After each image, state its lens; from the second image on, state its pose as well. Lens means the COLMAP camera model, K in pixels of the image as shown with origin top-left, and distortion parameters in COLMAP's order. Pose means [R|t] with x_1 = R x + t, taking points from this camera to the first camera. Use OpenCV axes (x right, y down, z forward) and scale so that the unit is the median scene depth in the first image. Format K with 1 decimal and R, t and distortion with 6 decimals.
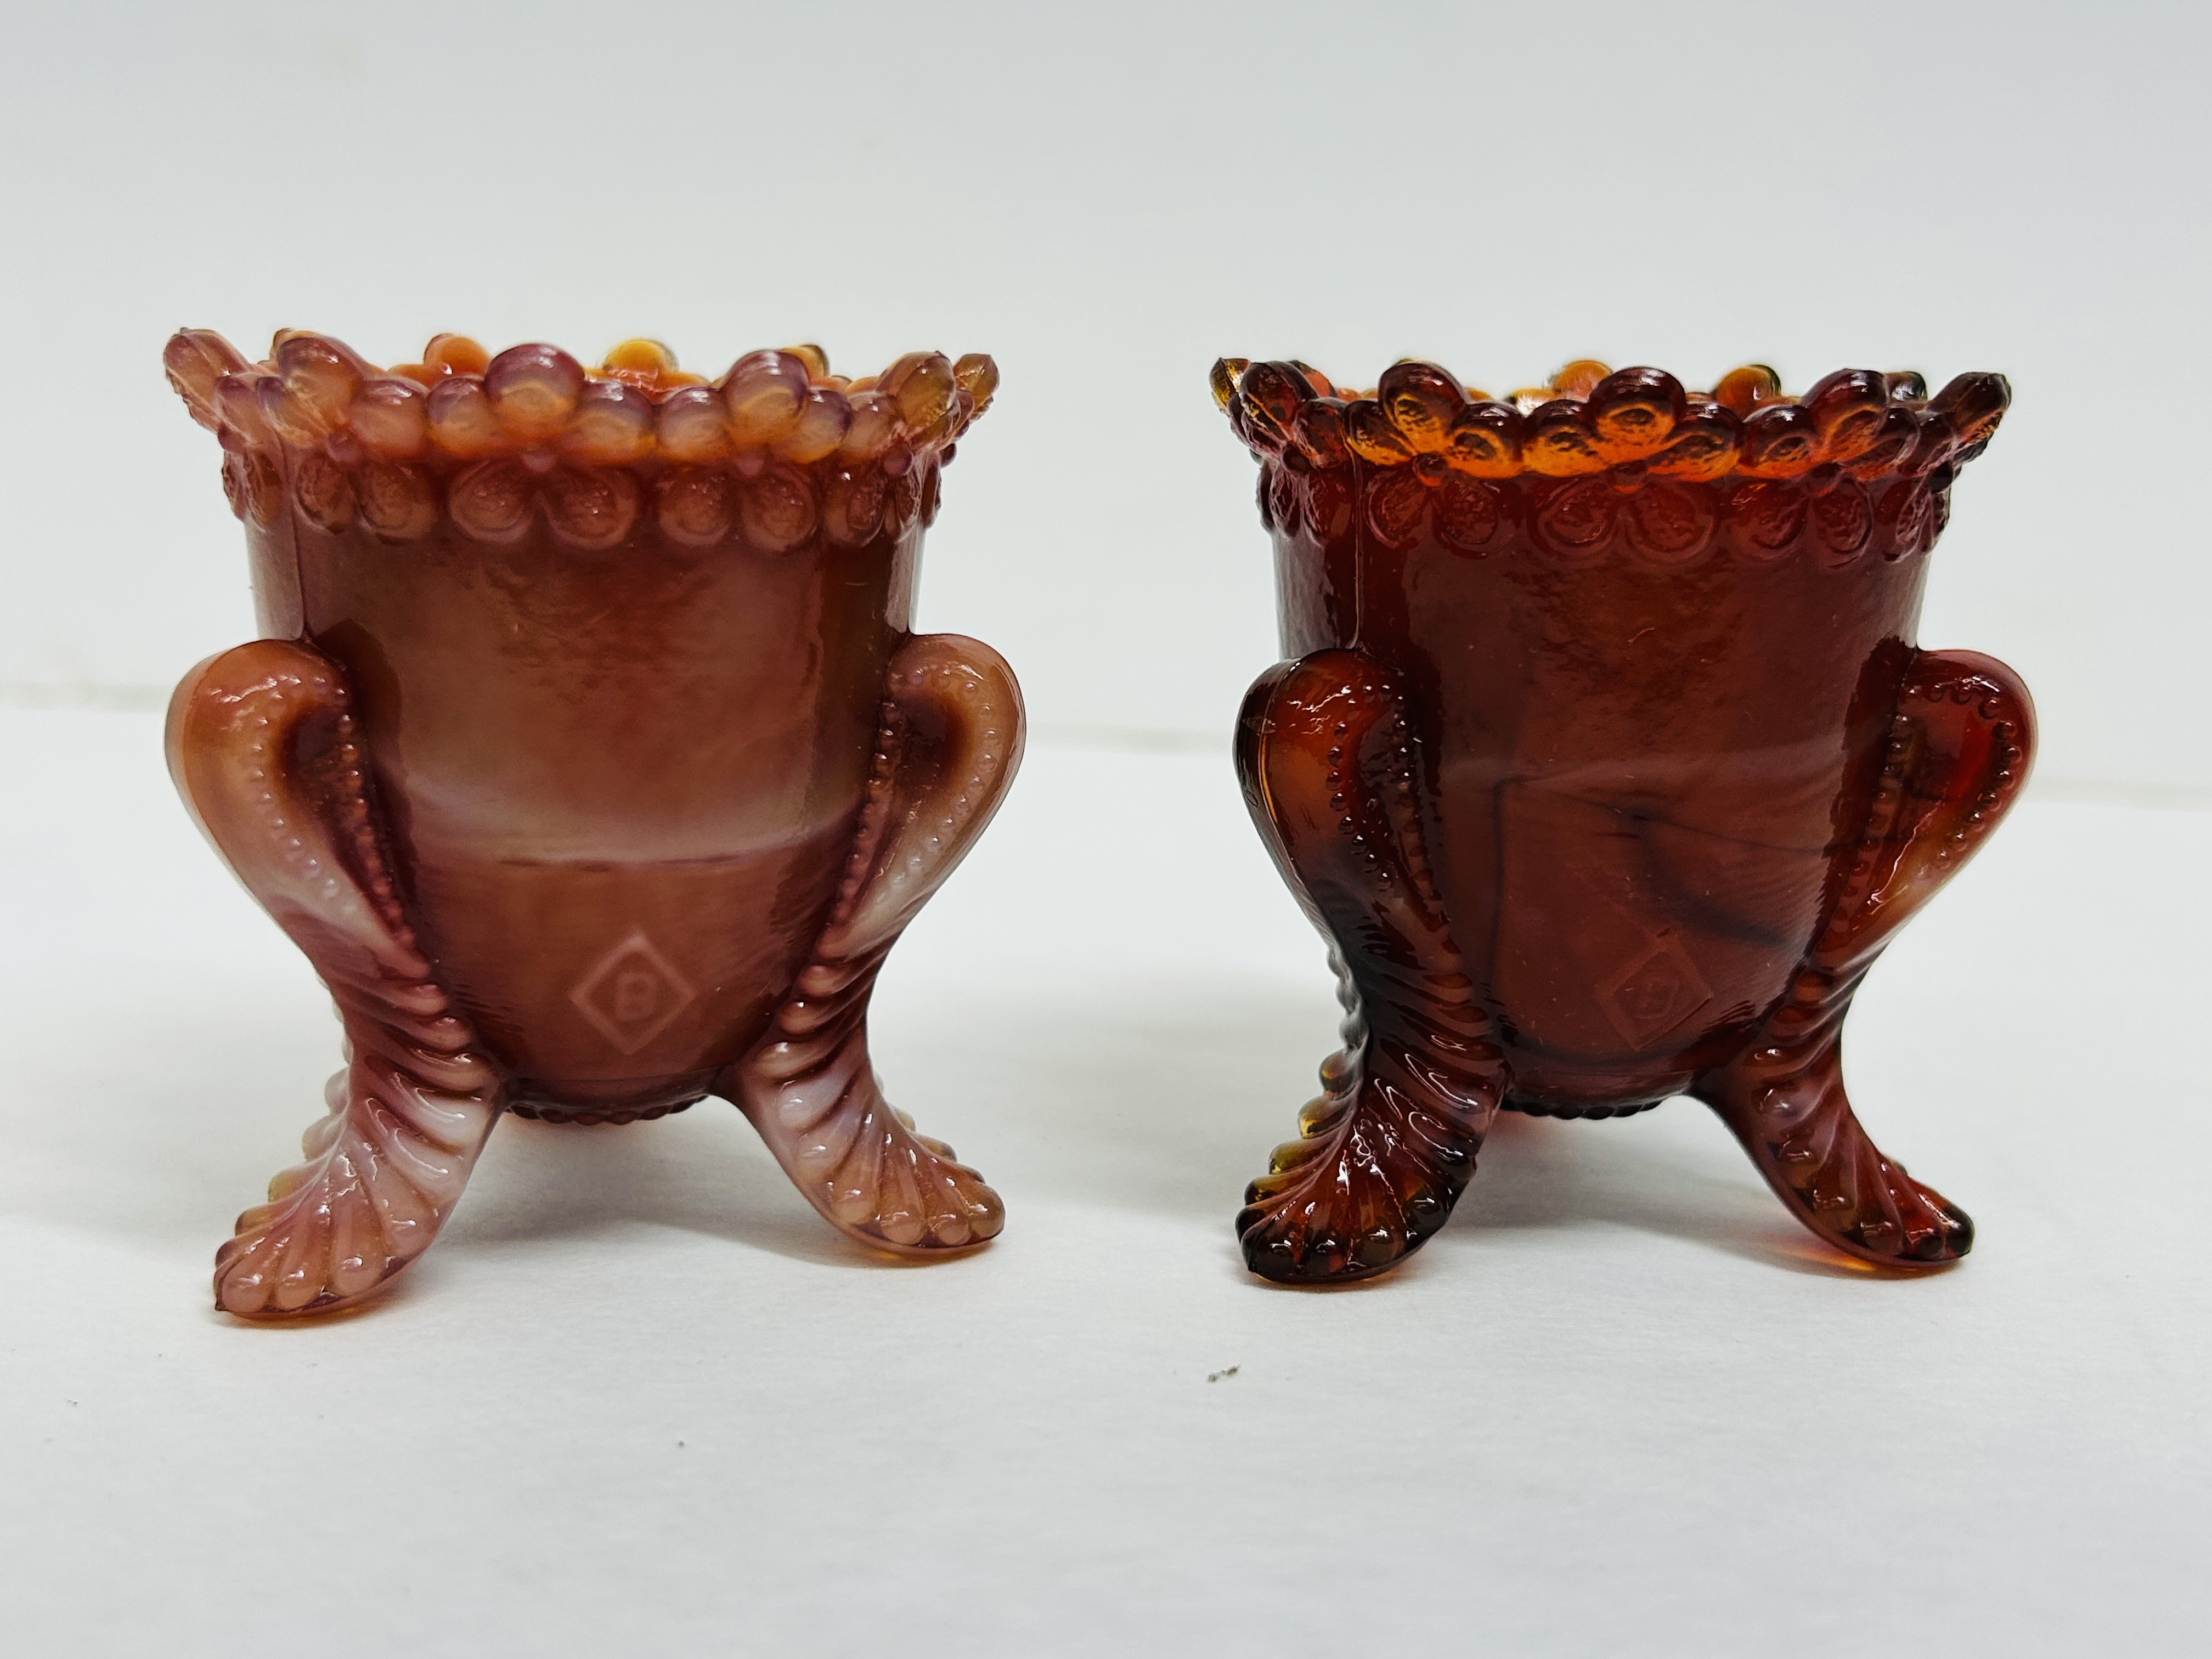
lens RADIAL K [[2492.1, 0, 1104.8], [0, 2492.1, 878.4], [0, 0, 1]] dist [0.116427, -0.575736]
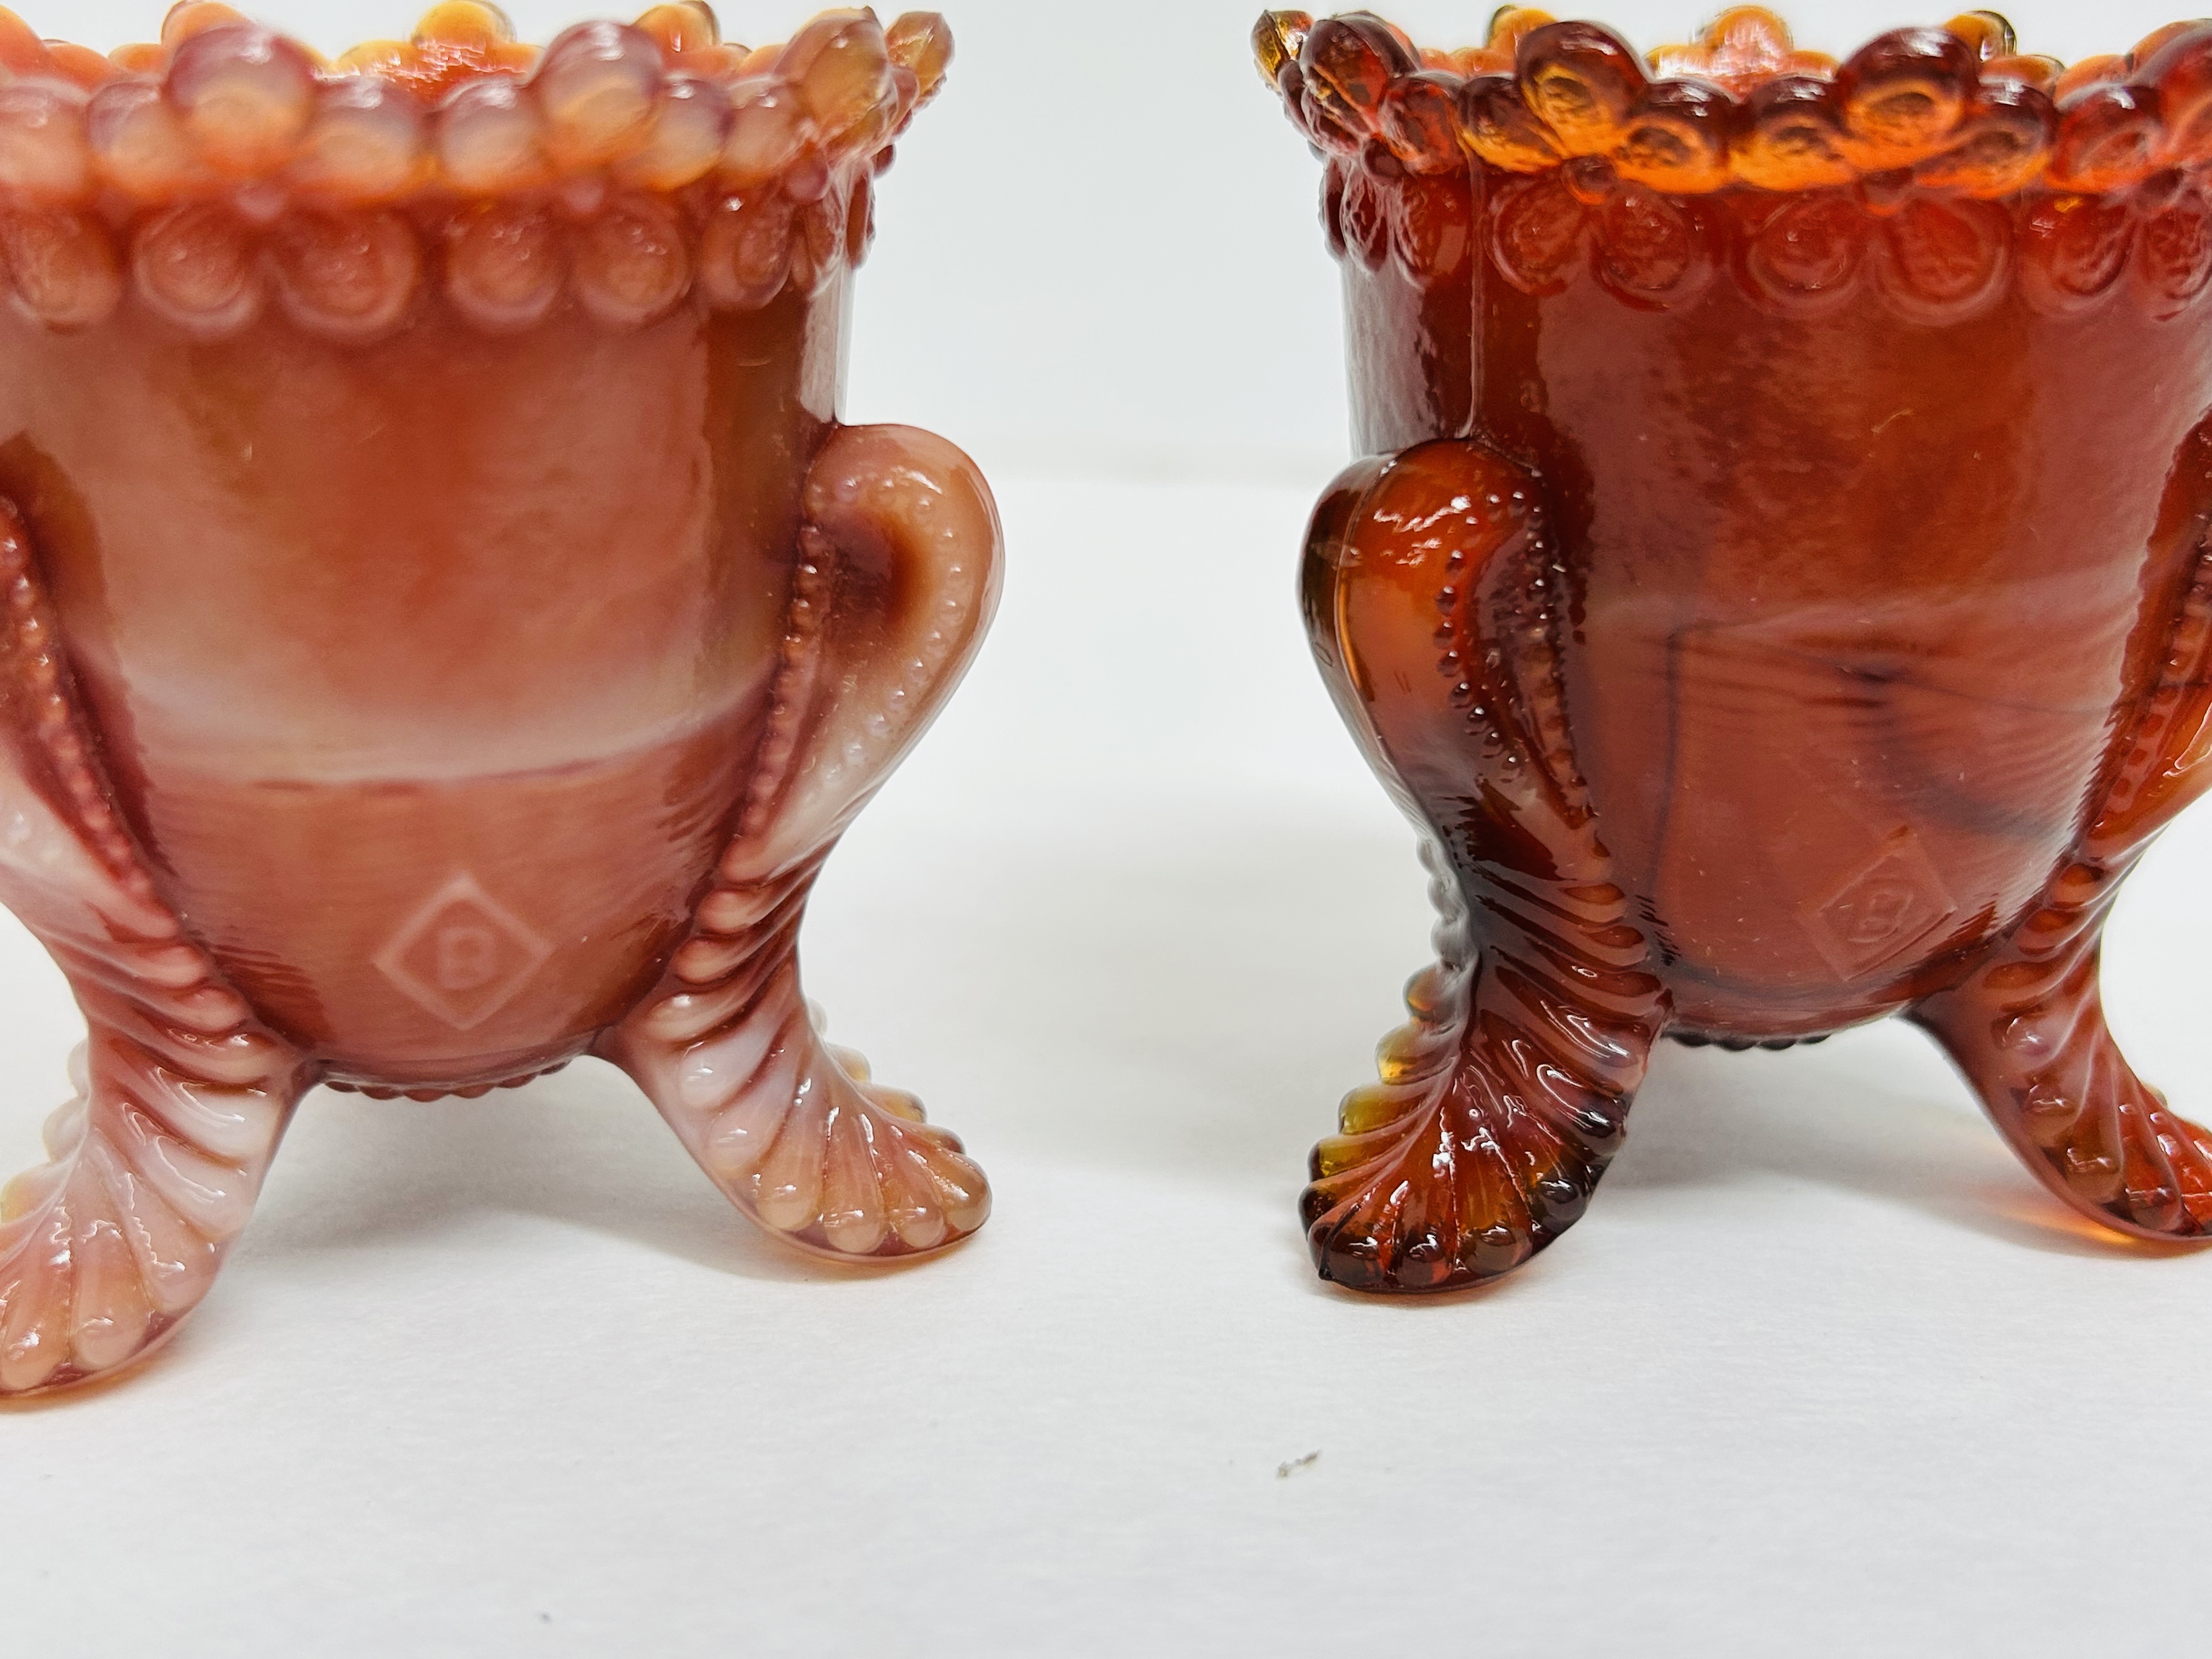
lens RADIAL K [[2492.1, 0, 1104.8], [0, 2492.1, 878.4], [0, 0, 1]] dist [0.116427, -0.575736]
pose [[0.999769, -0.019767, 0.008438, -0.011084], [0.018390, 0.989962, 0.140130, -0.070060], [-0.011123, -0.139943, 0.990097, 0.286744]]
